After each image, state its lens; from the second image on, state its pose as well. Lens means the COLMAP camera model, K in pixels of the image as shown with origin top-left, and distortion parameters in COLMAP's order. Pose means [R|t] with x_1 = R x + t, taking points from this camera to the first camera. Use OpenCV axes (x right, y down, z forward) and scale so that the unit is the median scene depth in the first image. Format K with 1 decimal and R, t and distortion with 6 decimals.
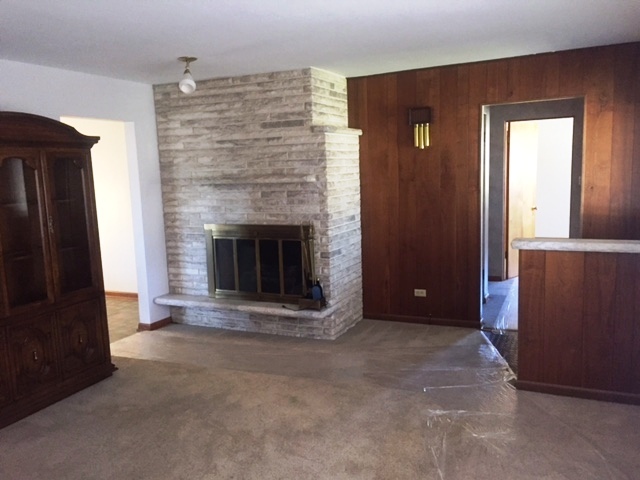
lens RADIAL K [[537.7, 0, 320.6], [0, 537.7, 241.0], [0, 0, 1]] dist [0.005761, -0.024925]
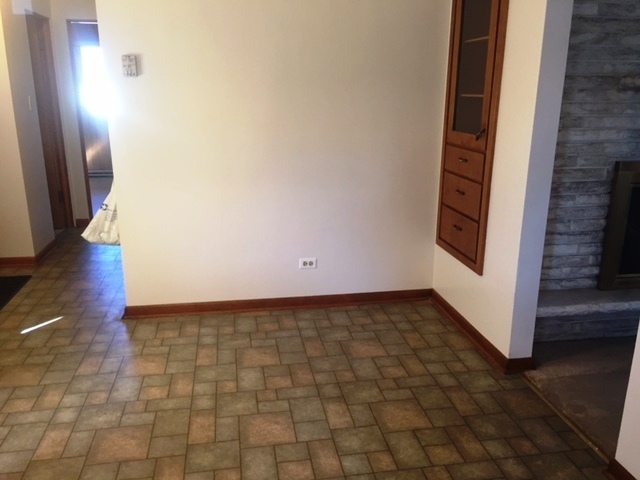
lens RADIAL K [[537.7, 0, 319.6], [0, 537.7, 238.7], [0, 0, 1]] dist [0.005761, -0.024925]
pose [[0.821589, -0.118052, 0.557723, -0.771173], [0.051683, 0.989720, 0.133356, -0.042438], [-0.567732, -0.080739, 0.819244, 0.704283]]
